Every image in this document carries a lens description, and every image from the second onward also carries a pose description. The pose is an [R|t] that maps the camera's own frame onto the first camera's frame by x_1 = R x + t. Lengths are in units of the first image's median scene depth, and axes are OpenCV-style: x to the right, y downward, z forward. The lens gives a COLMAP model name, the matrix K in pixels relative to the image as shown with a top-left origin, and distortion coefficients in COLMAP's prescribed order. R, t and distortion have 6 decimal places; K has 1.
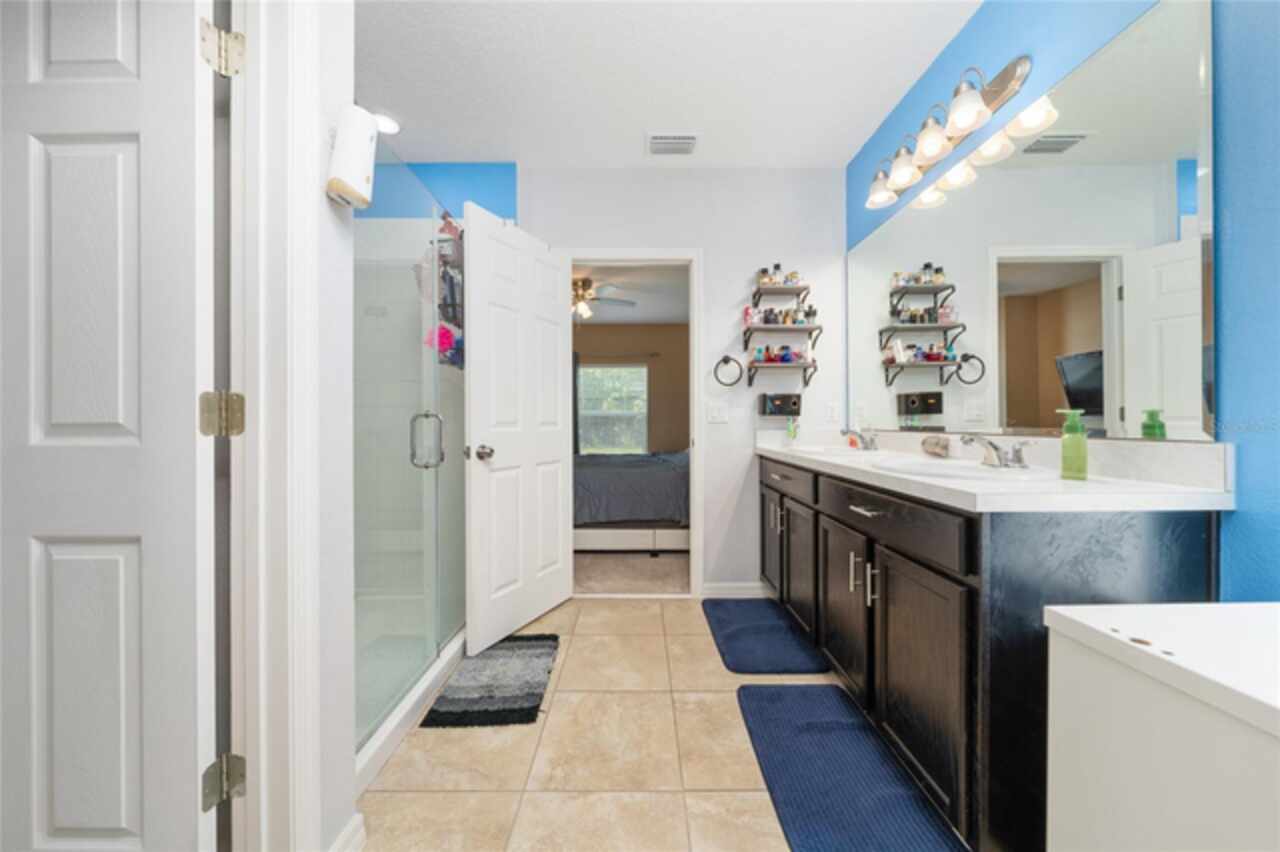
lens RADIAL K [[437.8, 0, 639.6], [0, 437.8, 428.5], [0, 0, 1]] dist [0.001971, 0.000273]
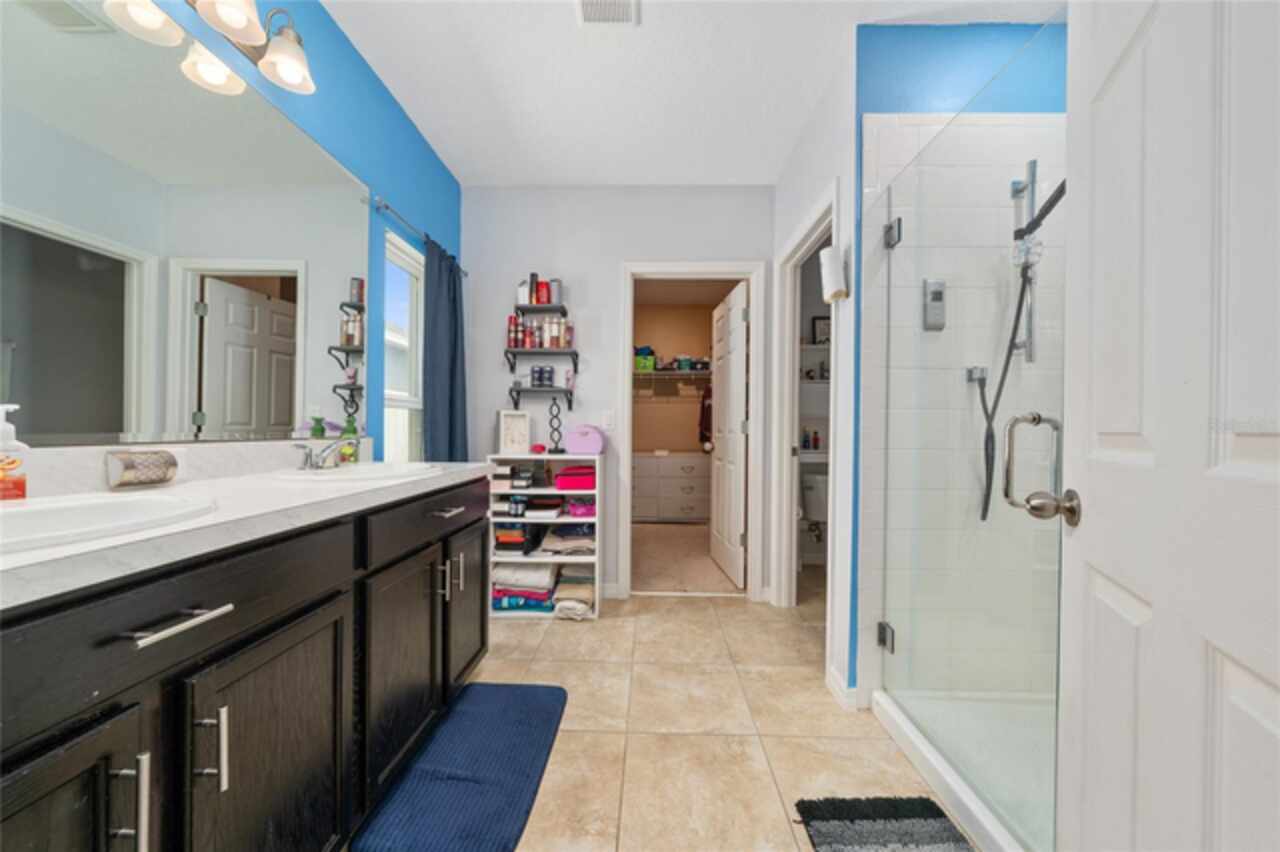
lens RADIAL K [[437.8, 0, 640.0], [0, 437.8, 429.5], [0, 0, 1]] dist [0.001971, 0.000273]
pose [[-0.999551, -0.005149, 0.029516, 0.030196], [-0.005202, 0.999985, -0.001708, -0.016173], [-0.029507, -0.001861, -0.999563, 2.061228]]
